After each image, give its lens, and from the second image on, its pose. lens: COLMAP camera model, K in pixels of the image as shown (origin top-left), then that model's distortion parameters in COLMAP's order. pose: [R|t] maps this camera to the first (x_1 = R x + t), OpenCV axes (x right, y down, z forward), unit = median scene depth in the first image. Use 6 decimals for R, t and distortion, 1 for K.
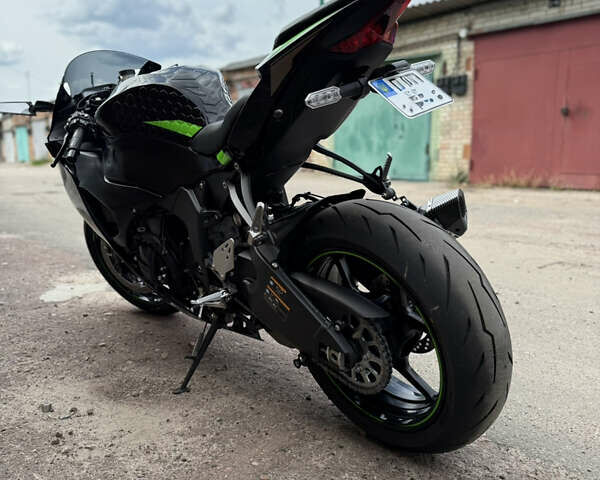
lens RADIAL K [[556.9, 0, 308.4], [0, 556.9, 239.5], [0, 0, 1]] dist [0.118813, -0.253067]
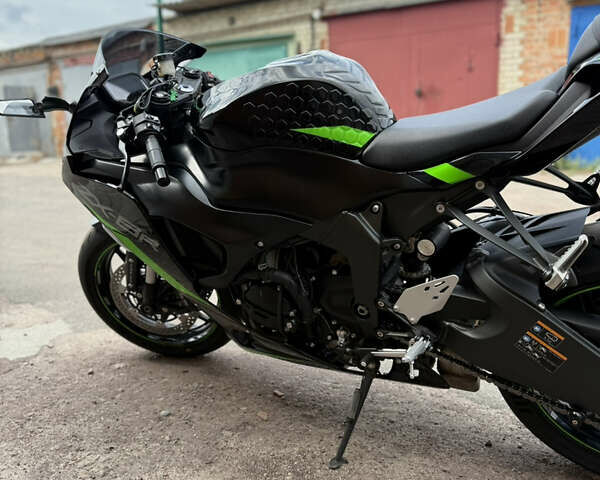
lens RADIAL K [[556.9, 0, 308.4], [0, 556.9, 239.5], [0, 0, 1]] dist [0.118813, -0.253067]
pose [[0.948727, -0.085870, 0.304209, -0.399235], [0.075093, 0.996069, 0.046975, -0.073605], [-0.307047, -0.021722, 0.951446, 0.212374]]
